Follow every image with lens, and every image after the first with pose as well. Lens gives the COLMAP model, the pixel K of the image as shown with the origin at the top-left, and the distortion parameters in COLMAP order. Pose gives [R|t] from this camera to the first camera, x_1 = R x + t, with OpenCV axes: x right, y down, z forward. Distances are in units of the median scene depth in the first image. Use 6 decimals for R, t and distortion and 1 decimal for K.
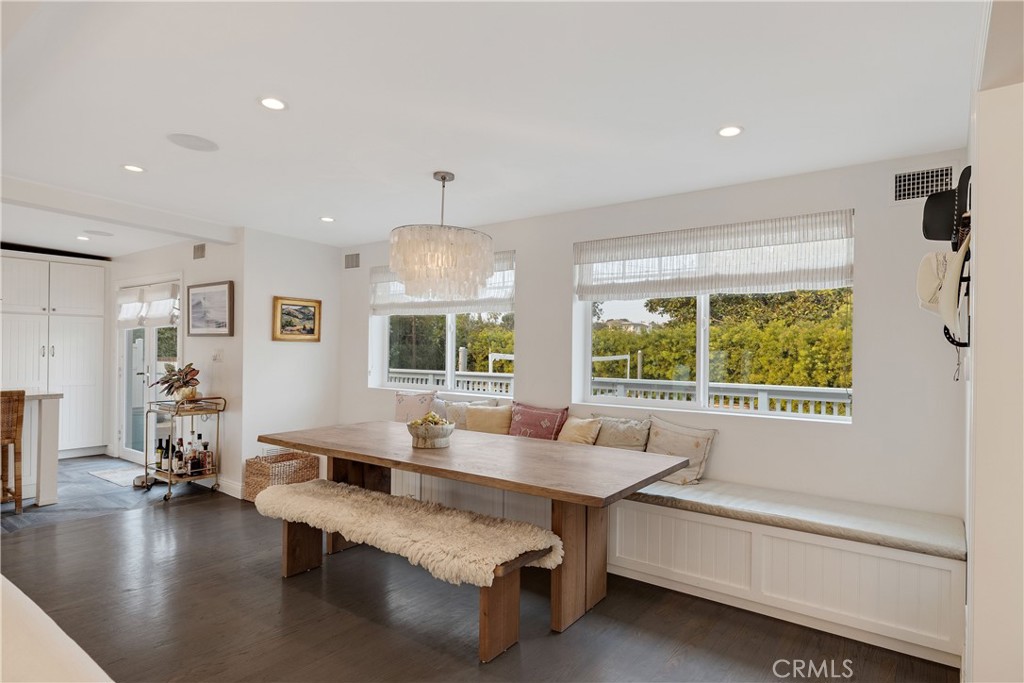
lens RADIAL K [[562.7, 0, 513.1], [0, 562.7, 353.5], [0, 0, 1]] dist [0.005765, 0.000420]
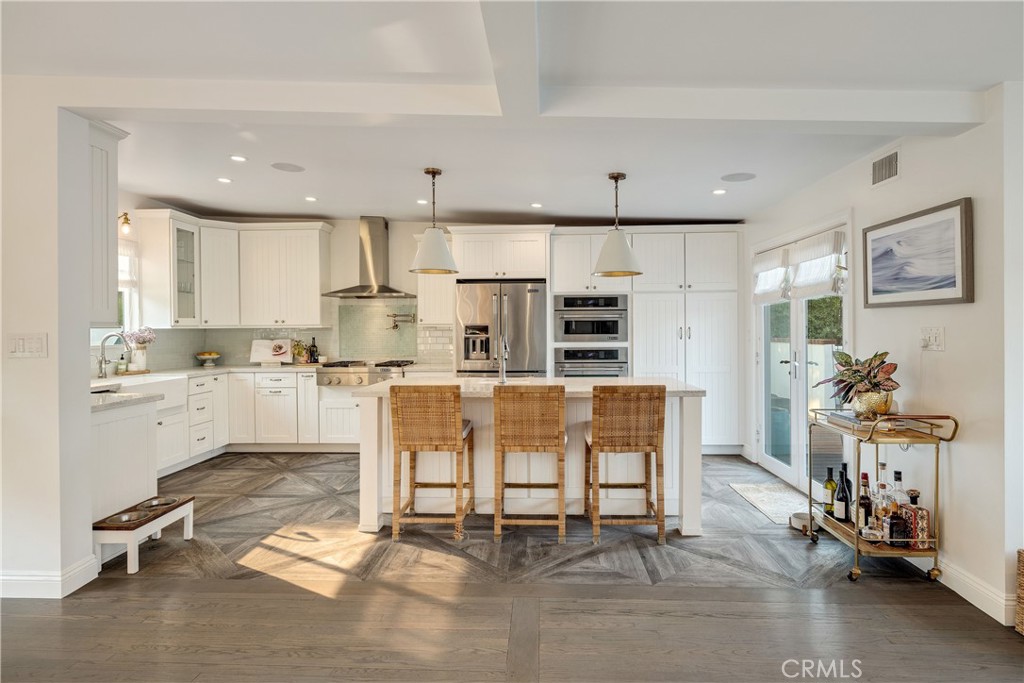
lens RADIAL K [[562.7, 0, 511.8], [0, 562.7, 328.4], [0, 0, 1]] dist [0.005765, 0.000420]
pose [[0.559357, -0.015071, -0.828790, -0.291422], [0.009812, 0.999885, -0.011560, -0.004592], [0.828869, -0.001666, 0.559440, 0.336471]]
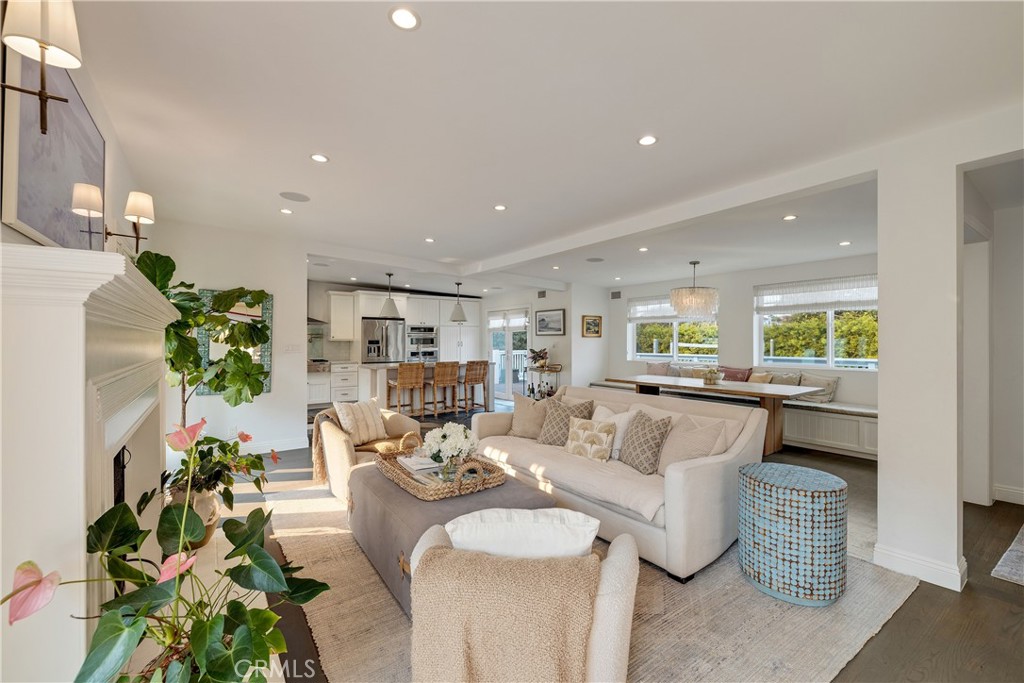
lens RADIAL K [[430.0, 0, 512.4], [0, 430.0, 343.2], [0, 0, 1]] dist [0.002390, 0.000234]
pose [[0.955700, -0.012574, -0.294075, -0.208971], [0.011943, 0.999921, -0.003941, 0.002669], [0.294101, 0.000255, 0.955774, -0.563480]]
